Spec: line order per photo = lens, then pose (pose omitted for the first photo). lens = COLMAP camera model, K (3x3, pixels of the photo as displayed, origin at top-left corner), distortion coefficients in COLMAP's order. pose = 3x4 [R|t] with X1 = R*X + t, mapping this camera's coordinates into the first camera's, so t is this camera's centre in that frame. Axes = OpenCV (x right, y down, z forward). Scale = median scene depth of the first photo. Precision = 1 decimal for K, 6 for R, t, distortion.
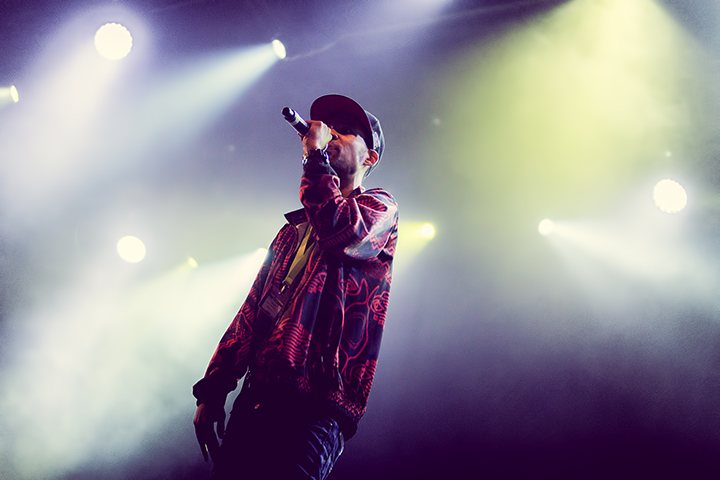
lens RADIAL K [[1423.0, 0, 360.0], [0, 1423.0, 240.0], [0, 0, 1]] dist [0.007784, 0.012339]
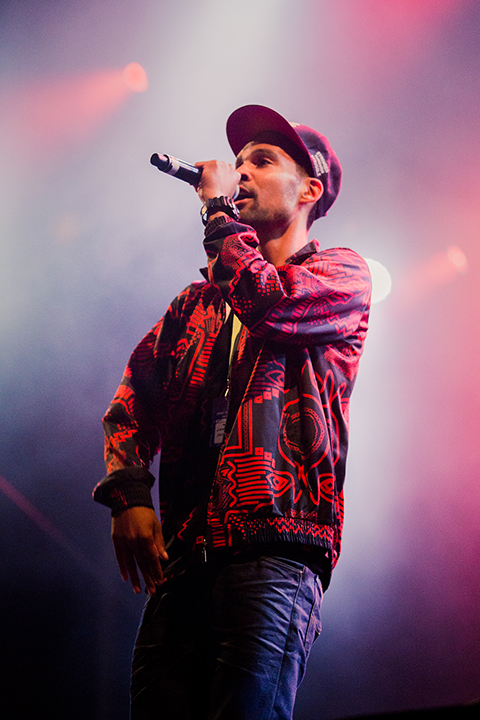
lens RADIAL K [[2578.1, 0, 240.0], [0, 2578.1, 360.0], [0, 0, 1]] dist [0.010213, 0.092954]
pose [[0.979063, -0.199102, -0.042361, 0.014301], [0.199167, 0.979962, -0.002728, 0.011571], [0.042056, -0.005766, 0.999099, -0.165923]]
